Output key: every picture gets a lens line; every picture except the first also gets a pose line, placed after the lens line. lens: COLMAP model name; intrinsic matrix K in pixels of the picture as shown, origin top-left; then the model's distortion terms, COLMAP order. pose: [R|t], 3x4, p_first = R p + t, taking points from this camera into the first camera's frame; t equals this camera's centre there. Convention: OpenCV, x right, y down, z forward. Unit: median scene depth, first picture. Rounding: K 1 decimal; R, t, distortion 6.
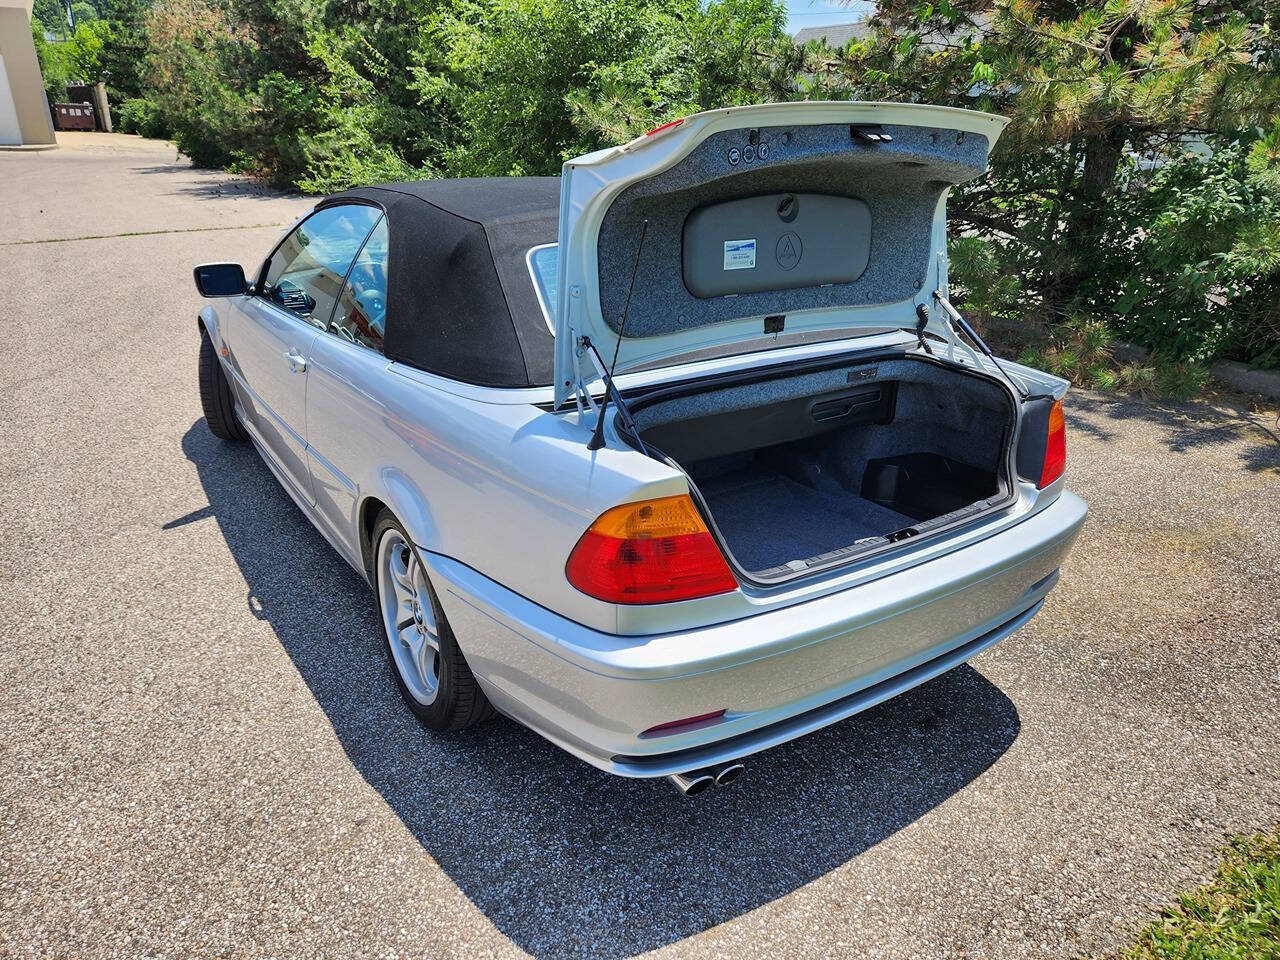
lens RADIAL K [[856.3, 0, 639.1], [0, 856.3, 472.7], [0, 0, 1]] dist [0.063204, -0.052432]
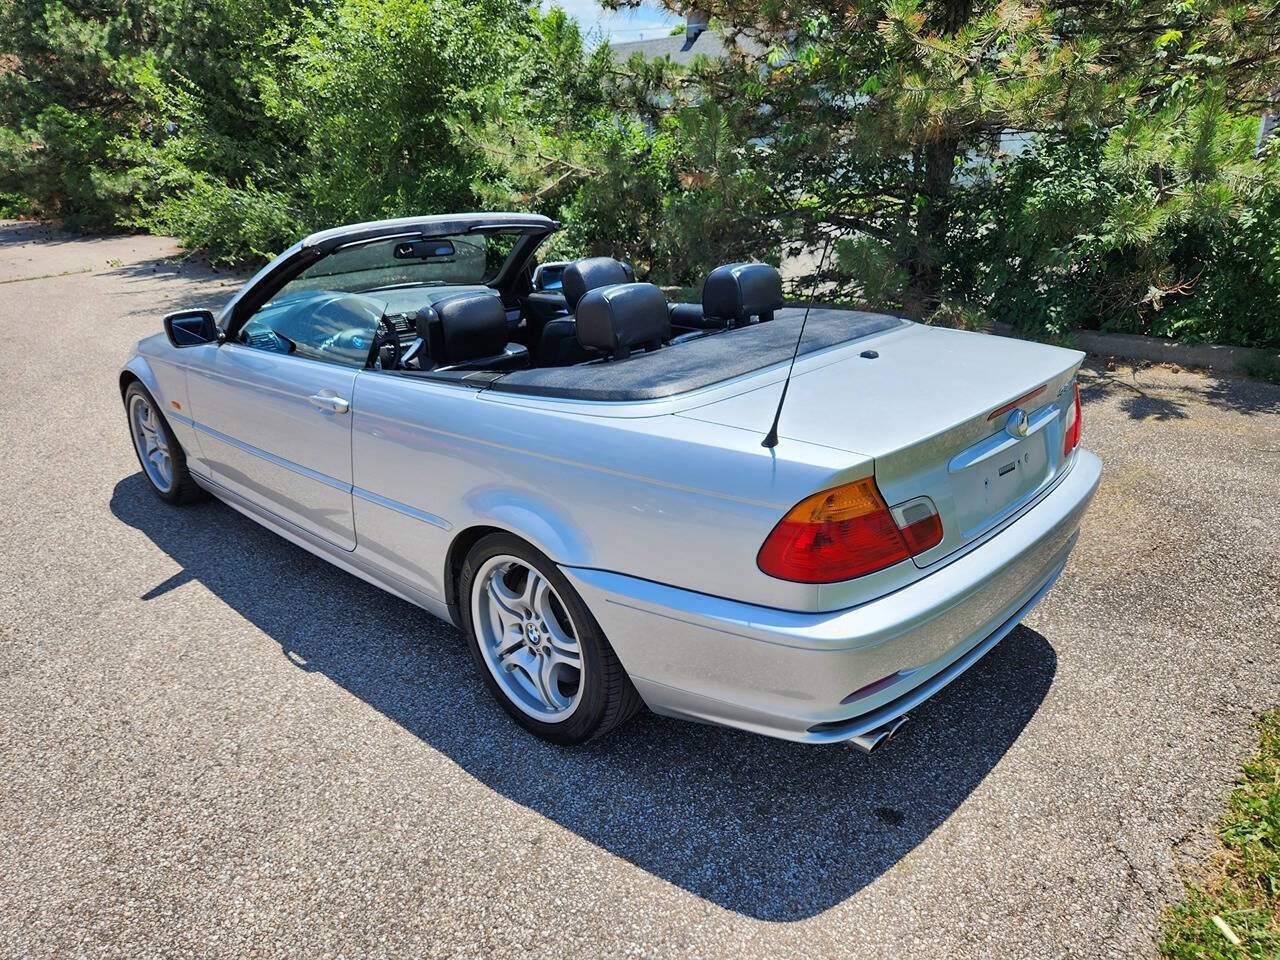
lens RADIAL K [[856.3, 0, 640.1], [0, 856.3, 486.6], [0, 0, 1]] dist [0.063204, -0.052432]
pose [[0.975448, -0.117691, 0.186145, -0.320790], [0.118173, 0.992956, 0.008544, -0.004464], [-0.185840, 0.013663, 0.982485, -0.025168]]
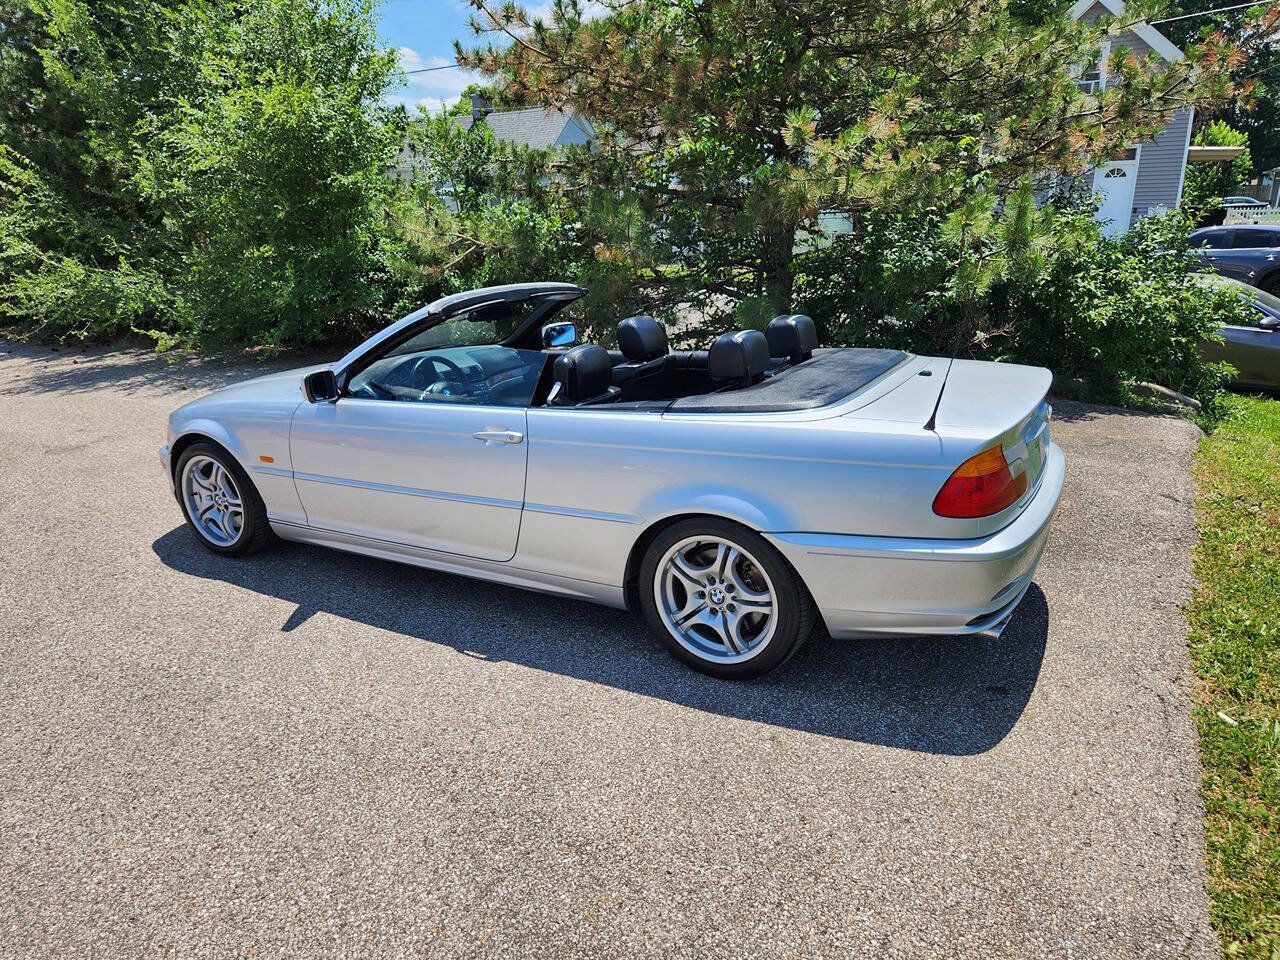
lens RADIAL K [[856.3, 0, 617.6], [0, 856.3, 483.1], [0, 0, 1]] dist [0.063204, -0.052432]
pose [[0.897141, -0.170467, 0.407528, -0.961860], [0.200147, 0.979276, -0.030983, 0.002236], [-0.393800, 0.109362, 0.912667, -0.175788]]
